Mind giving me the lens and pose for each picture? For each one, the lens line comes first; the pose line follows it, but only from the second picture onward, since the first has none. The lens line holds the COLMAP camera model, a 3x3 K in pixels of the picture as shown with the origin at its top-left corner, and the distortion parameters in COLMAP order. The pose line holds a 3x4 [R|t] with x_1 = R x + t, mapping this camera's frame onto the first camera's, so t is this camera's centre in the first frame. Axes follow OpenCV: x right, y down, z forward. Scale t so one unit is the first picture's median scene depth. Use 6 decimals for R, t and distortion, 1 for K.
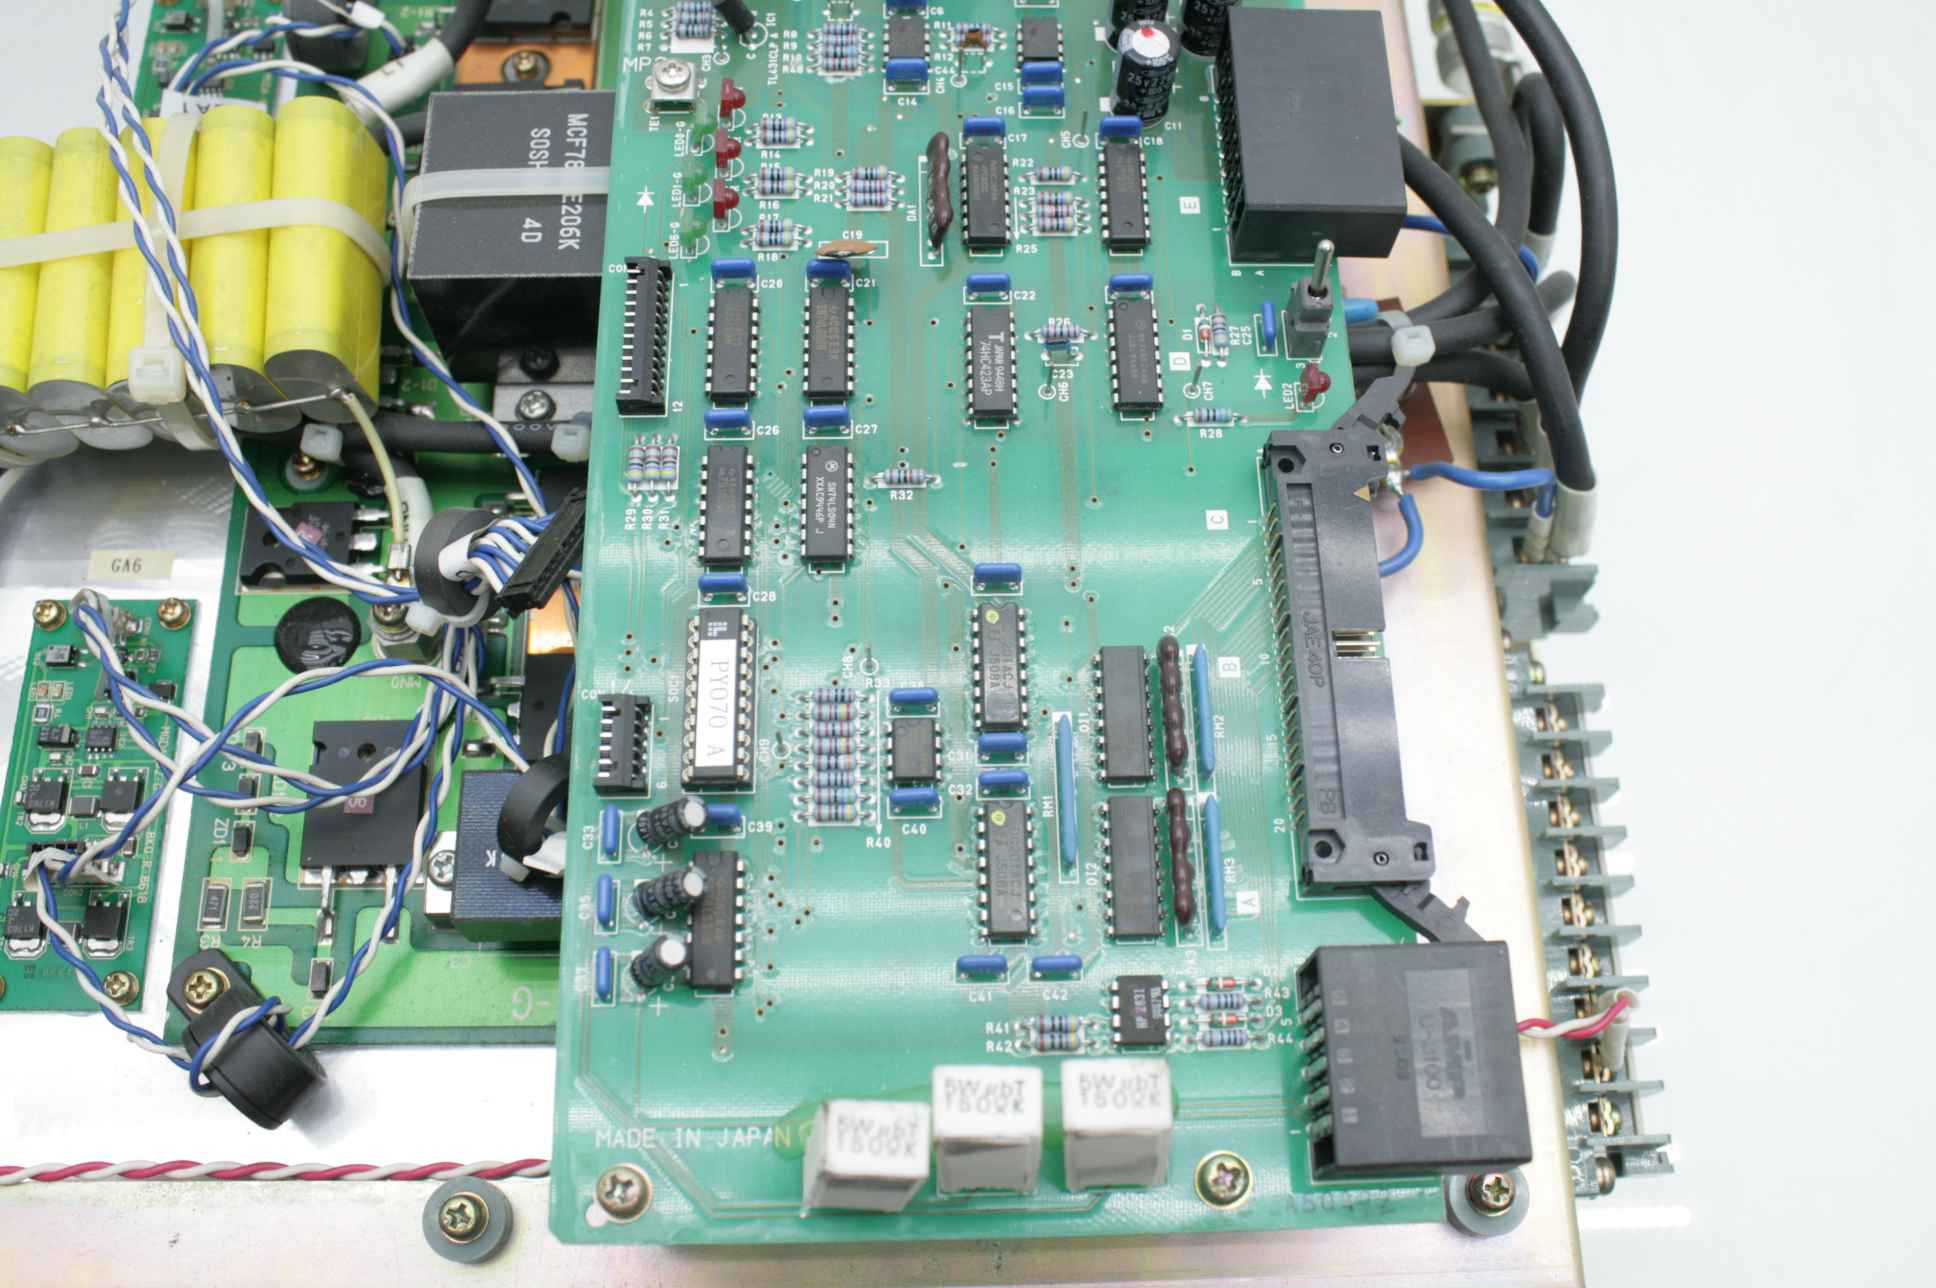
lens RADIAL K [[1835.7, 0, 968.0], [0, 1835.7, 644.0], [0, 0, 1]] dist [-0.123416, 0.084767]
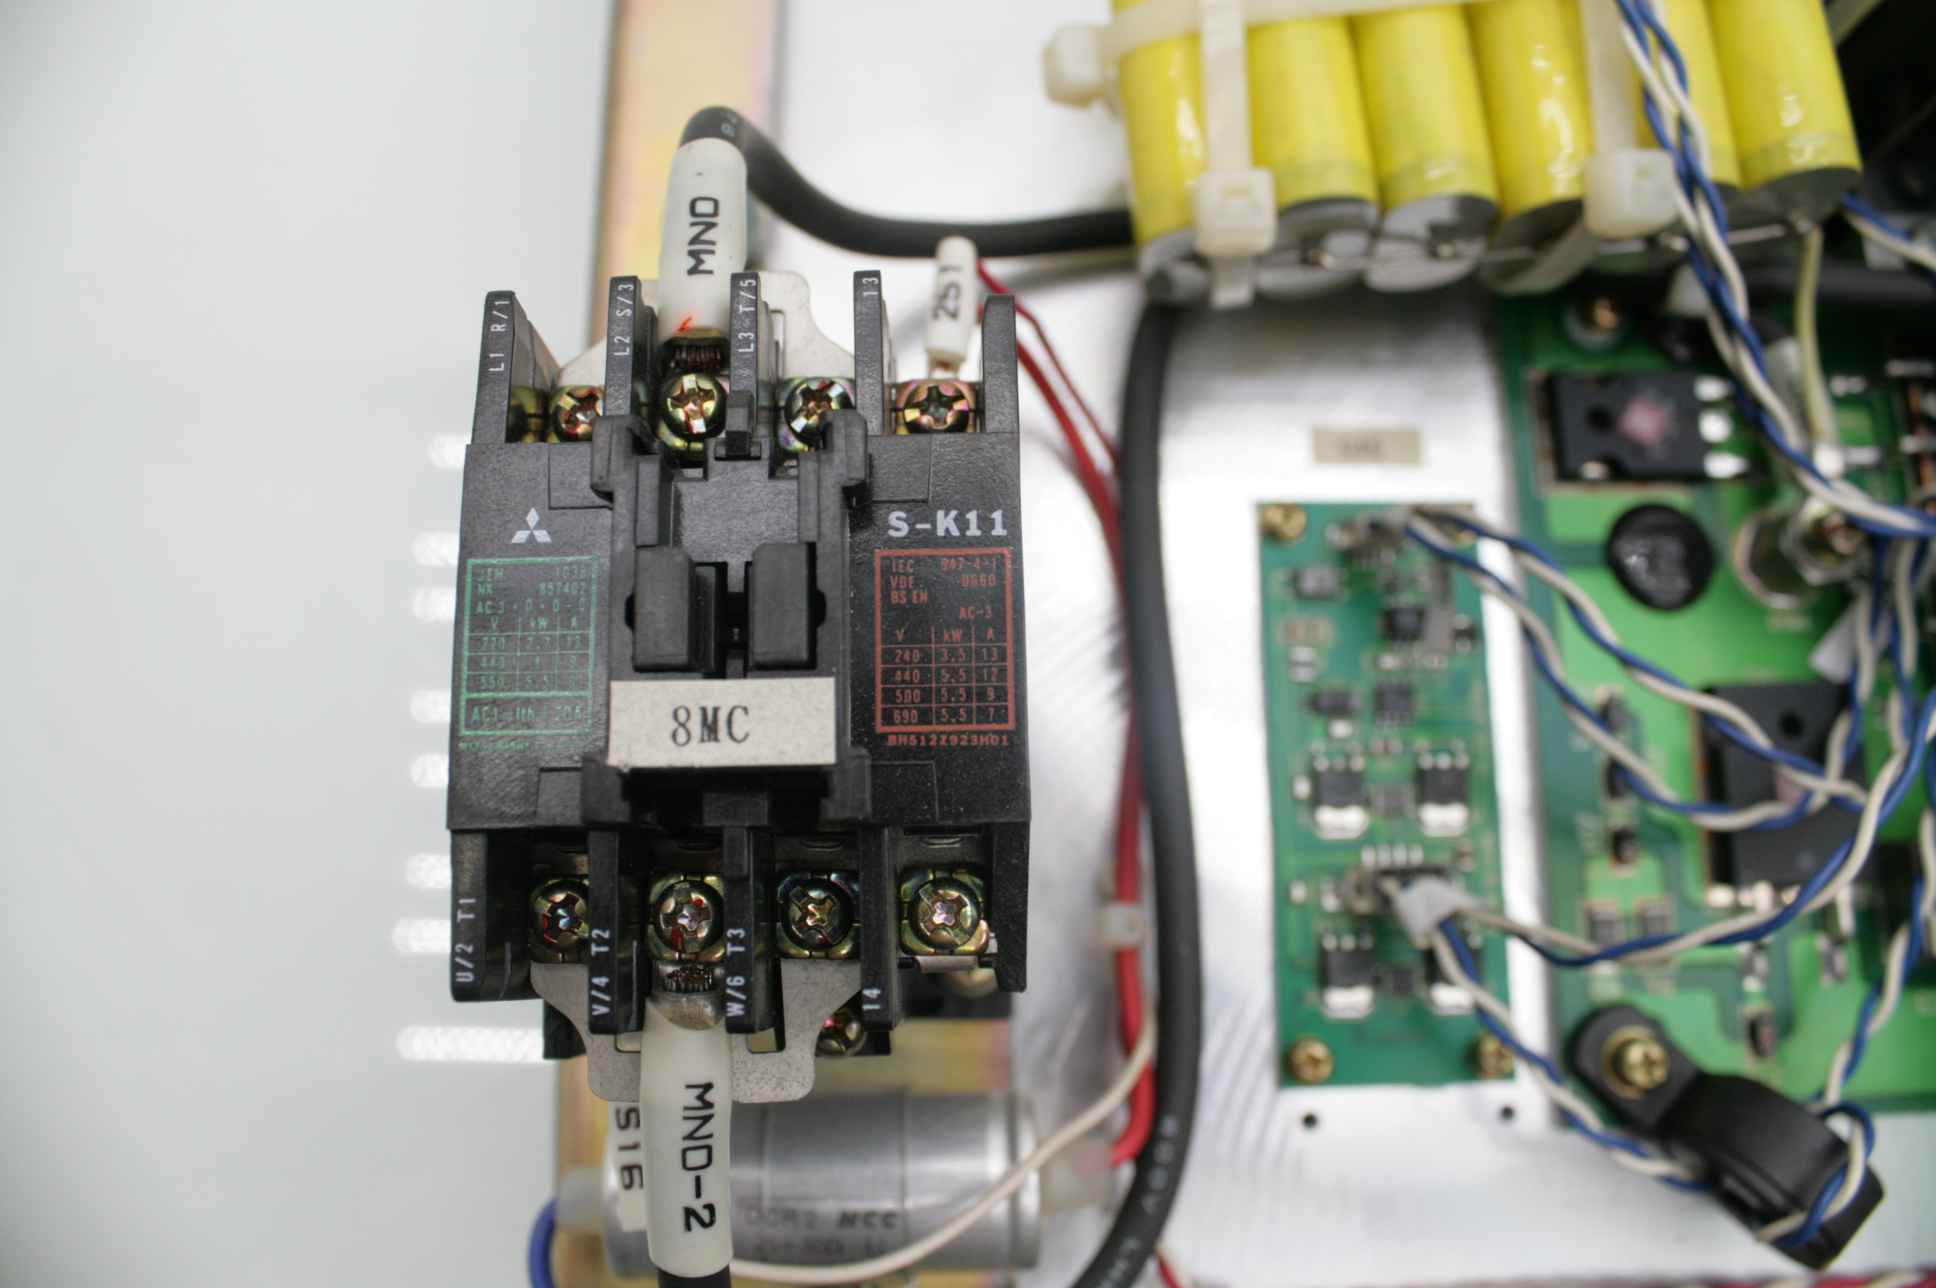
lens RADIAL K [[1515.8, 0, 968.0], [0, 1515.8, 644.0], [0, 0, 1]] dist [-0.113317, 0.000844]
pose [[0.999953, 0.005063, -0.008213, -0.683949], [-0.003375, 0.981040, 0.193775, -0.089898], [0.009038, -0.193739, 0.981012, 0.433747]]
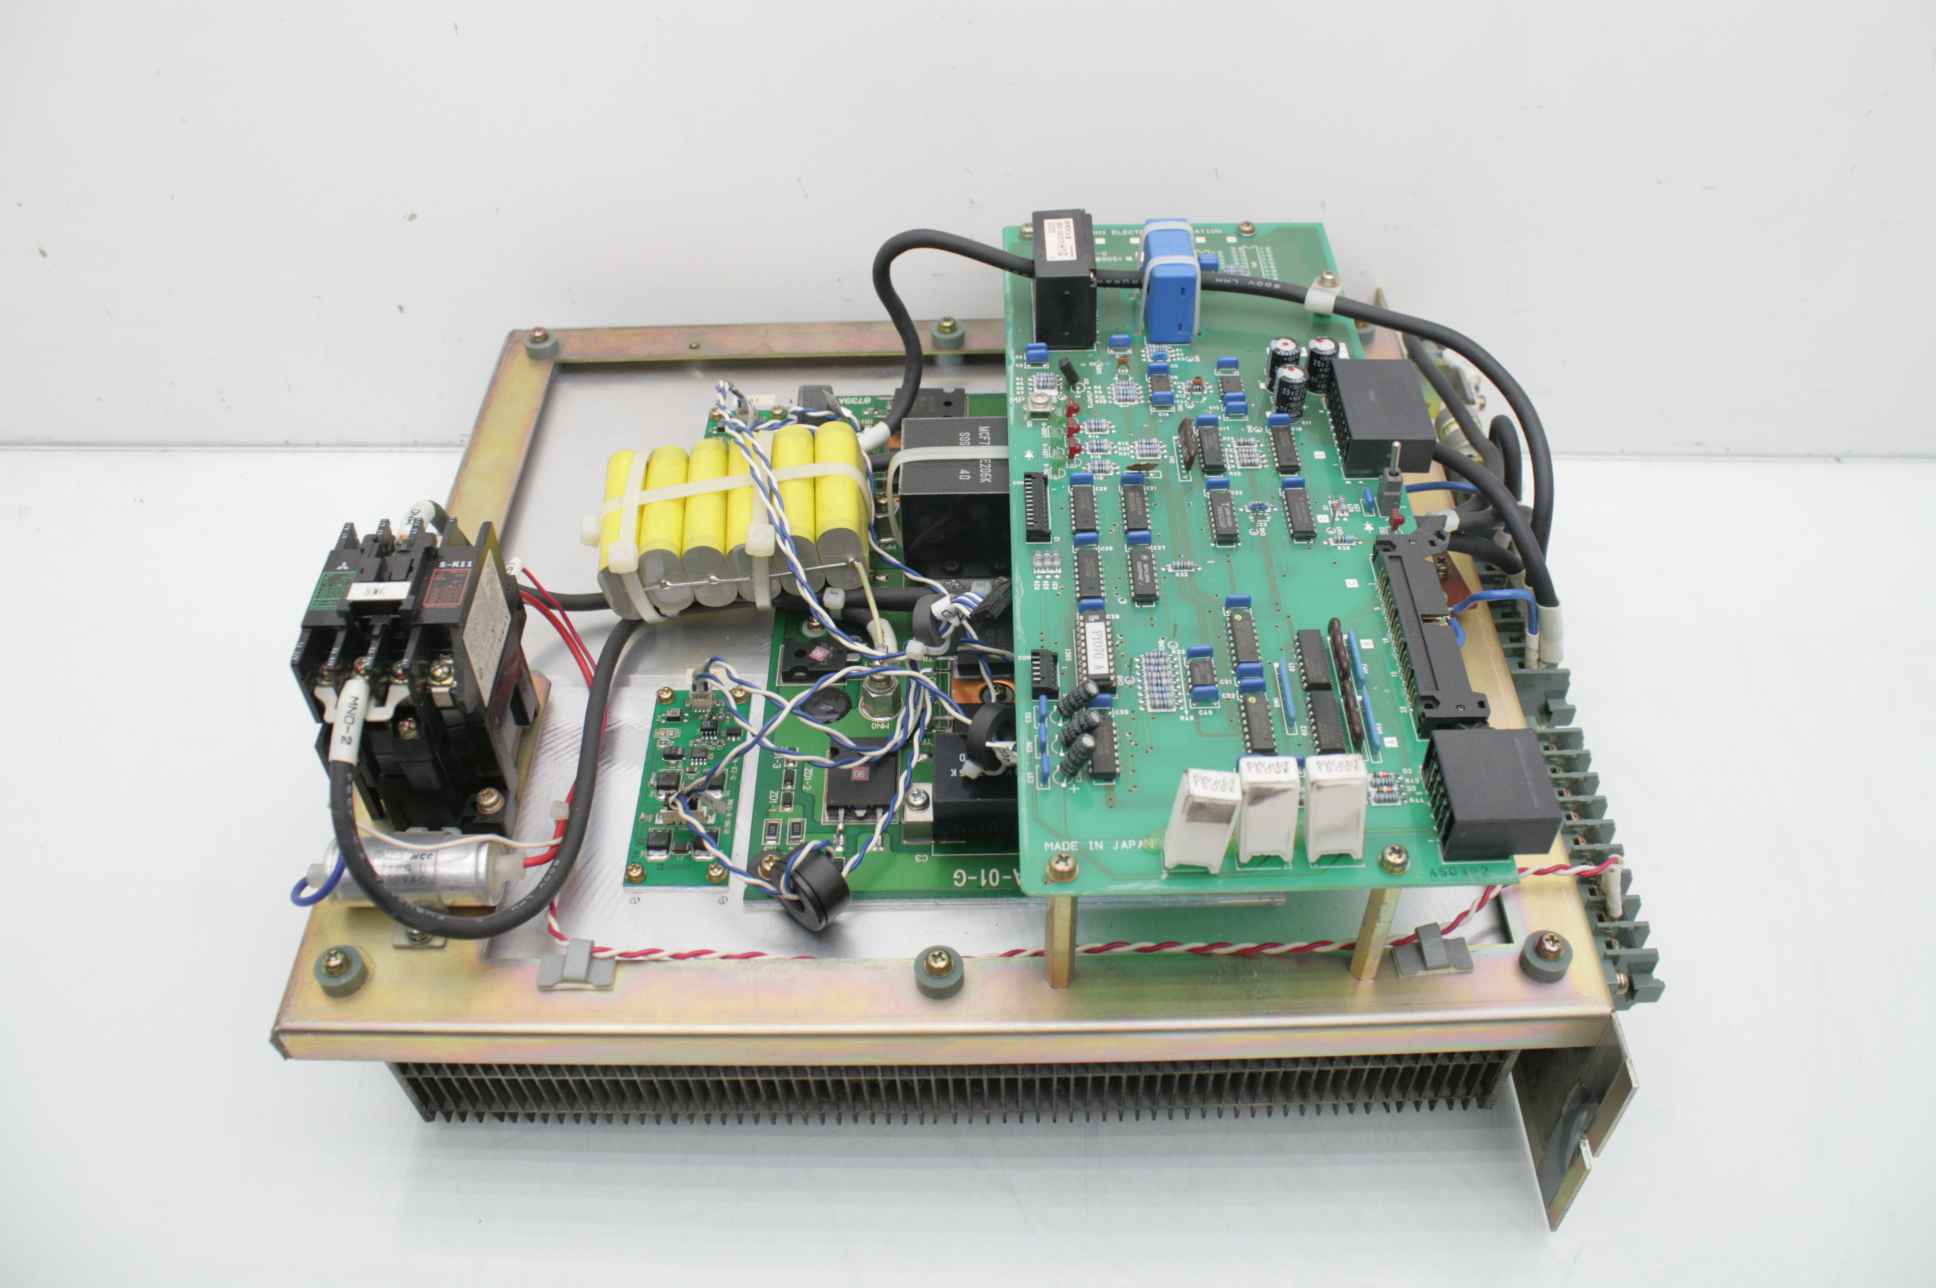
lens RADIAL K [[1642.3, 0, 968.0], [0, 1642.3, 644.0], [0, 0, 1]] dist [-0.126581, 0.000749]
pose [[0.998910, -0.016760, -0.043561, -0.169020], [-0.001416, 0.921992, -0.387206, 0.585715], [0.046653, 0.386846, 0.920964, -0.480425]]
